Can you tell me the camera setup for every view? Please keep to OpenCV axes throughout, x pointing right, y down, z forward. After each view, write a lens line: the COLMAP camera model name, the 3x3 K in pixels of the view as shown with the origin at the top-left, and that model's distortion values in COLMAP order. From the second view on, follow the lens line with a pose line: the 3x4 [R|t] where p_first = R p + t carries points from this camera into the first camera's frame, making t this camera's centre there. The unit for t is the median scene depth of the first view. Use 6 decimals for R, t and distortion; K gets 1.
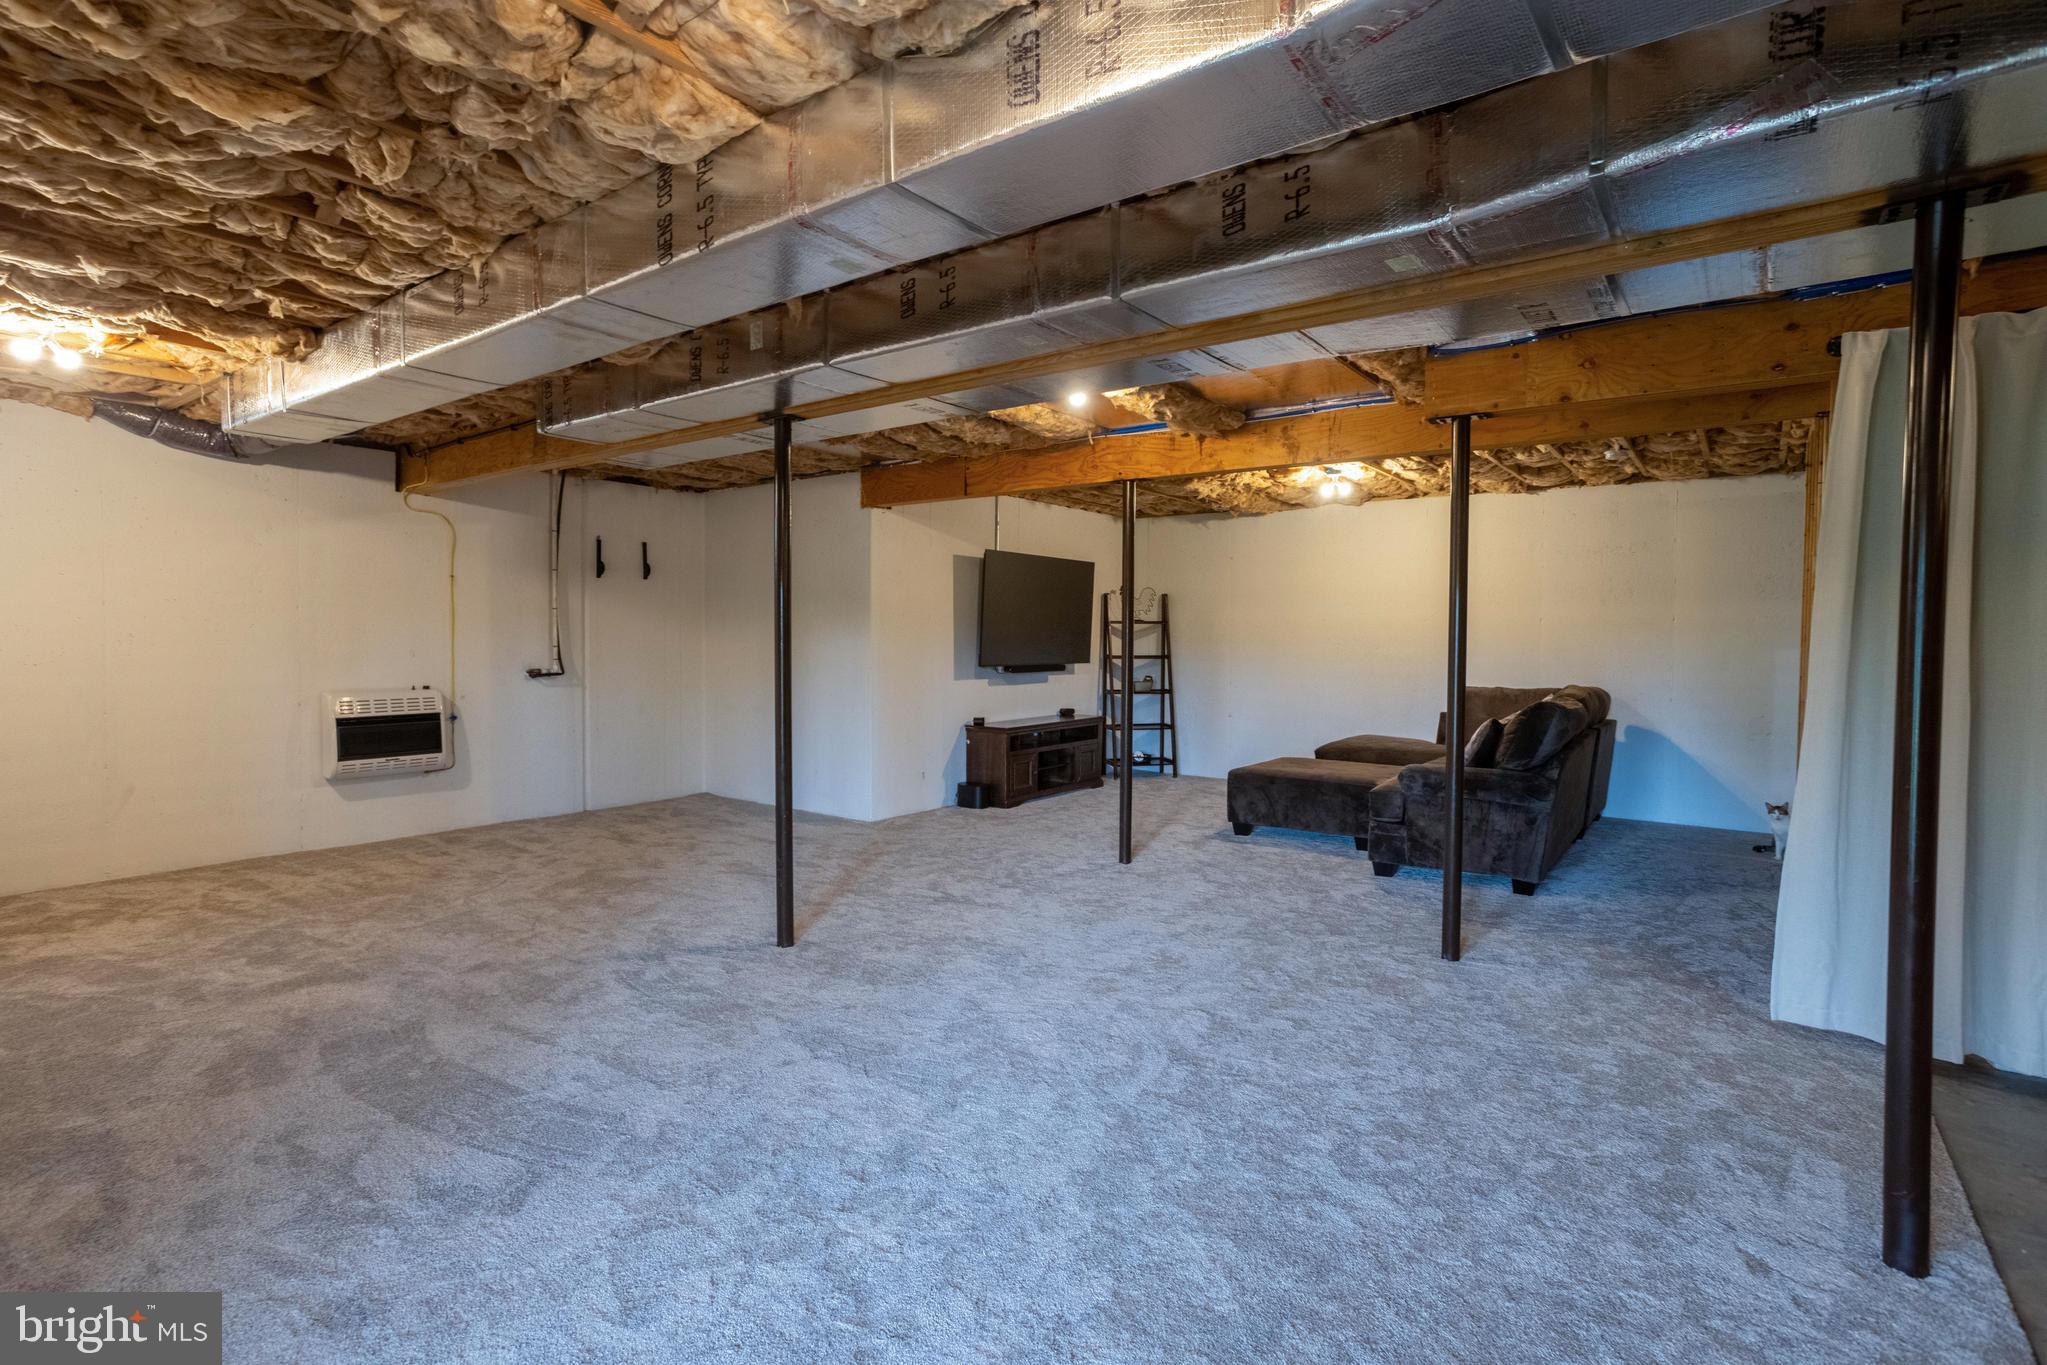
lens RADIAL K [[993.3, 0, 1014.0], [0, 993.3, 667.0], [0, 0, 1]] dist [-0.047959, 0.043041]
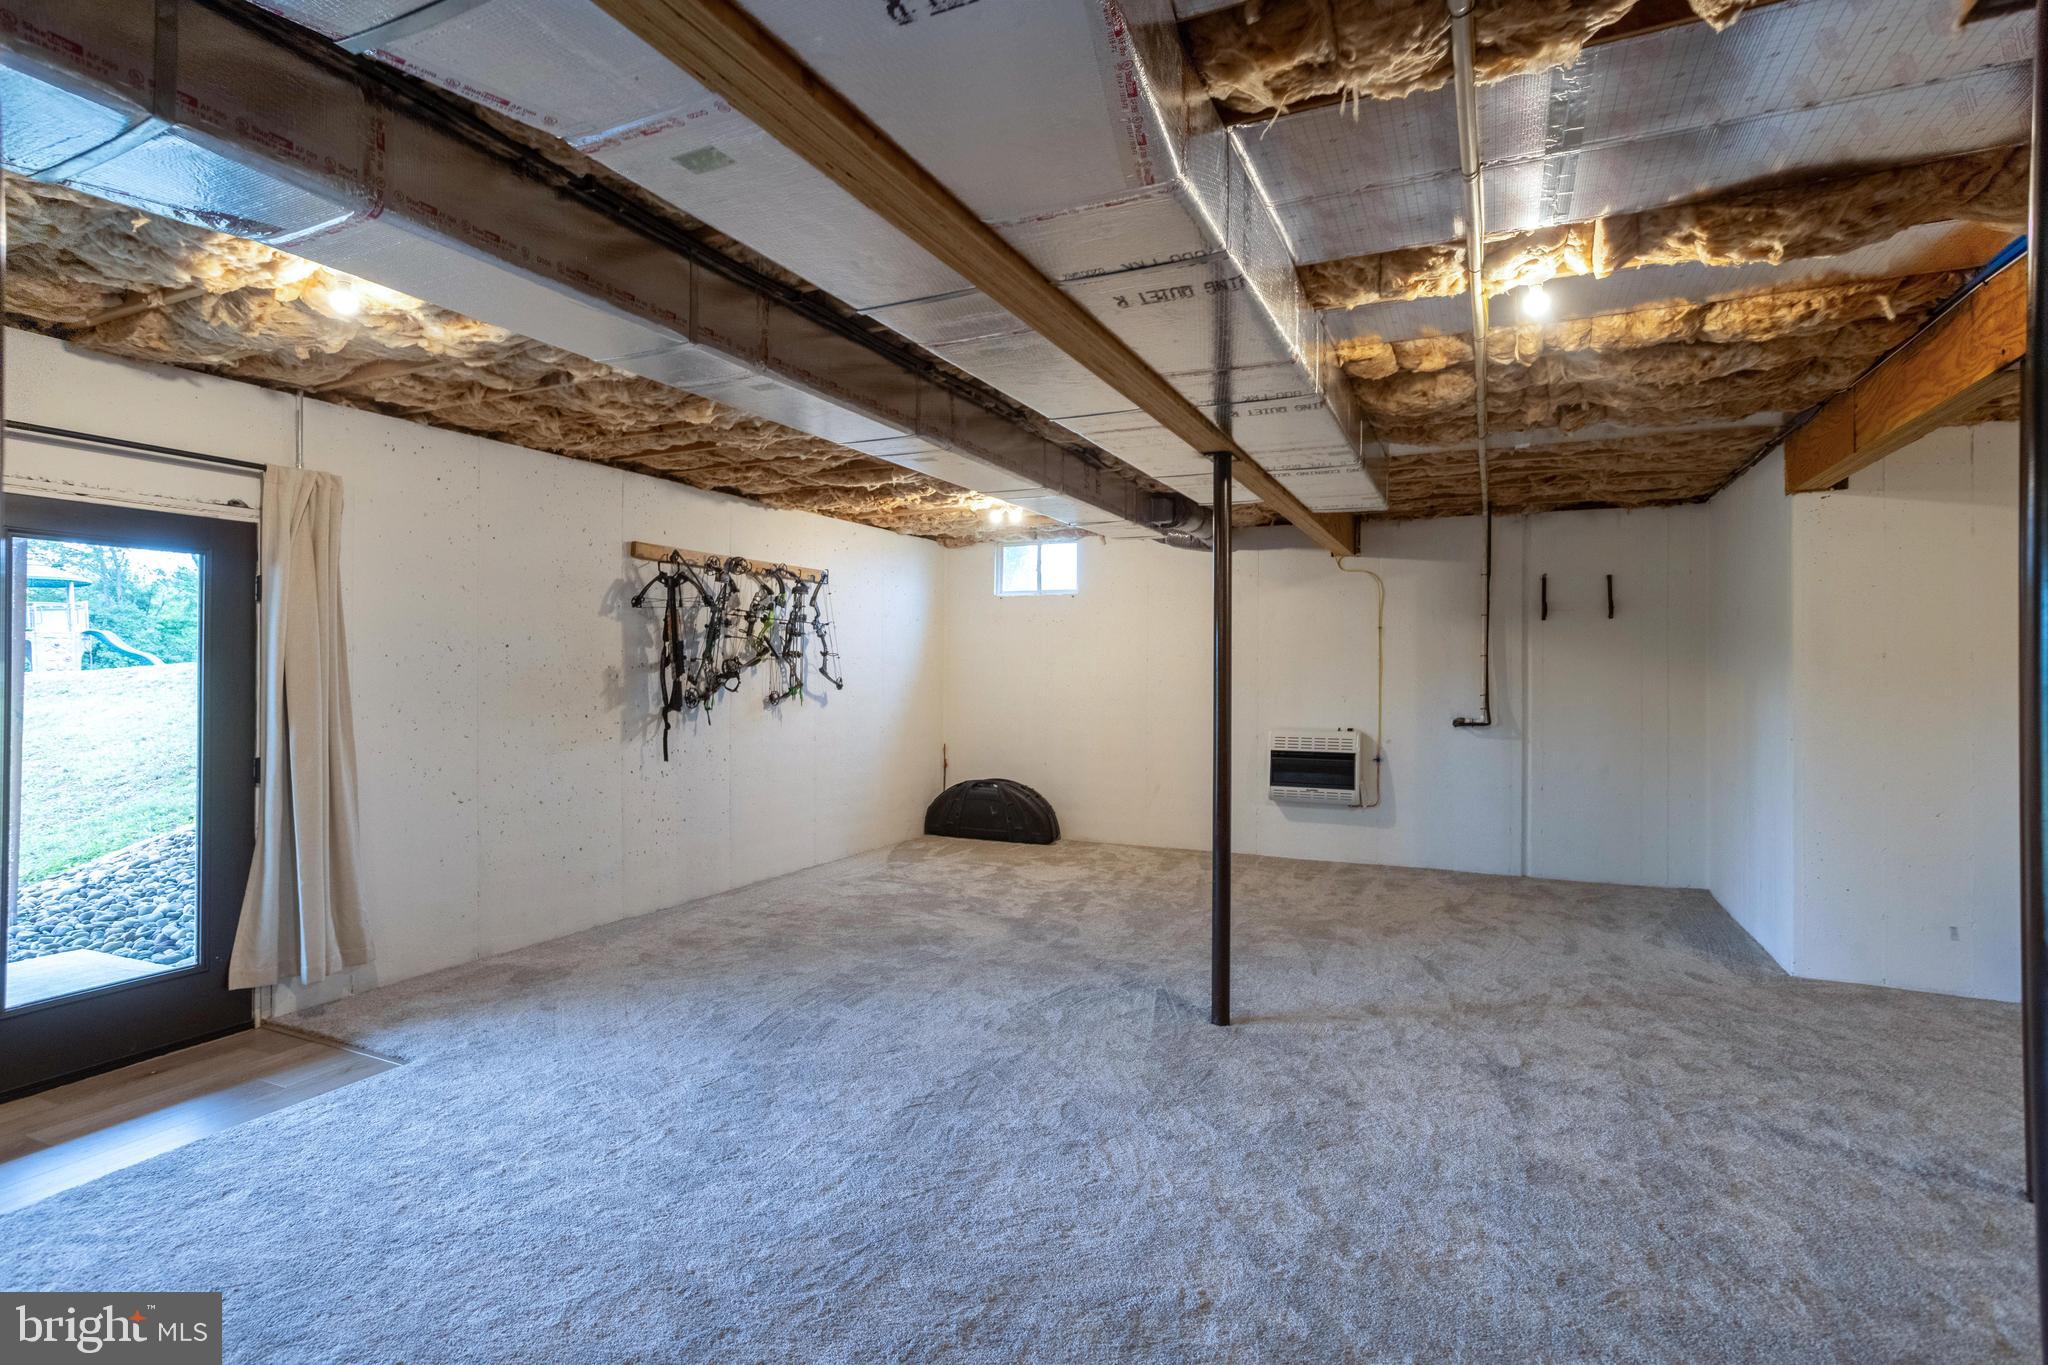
lens RADIAL K [[993.7, 0, 1014.5], [0, 993.7, 667.0], [0, 0, 1]] dist [-0.047959, 0.043041]
pose [[0.210223, -0.007176, -0.977627, 0.422958], [-0.035591, 0.999254, -0.014988, -0.020121], [0.977005, 0.037946, 0.209811, 0.405565]]
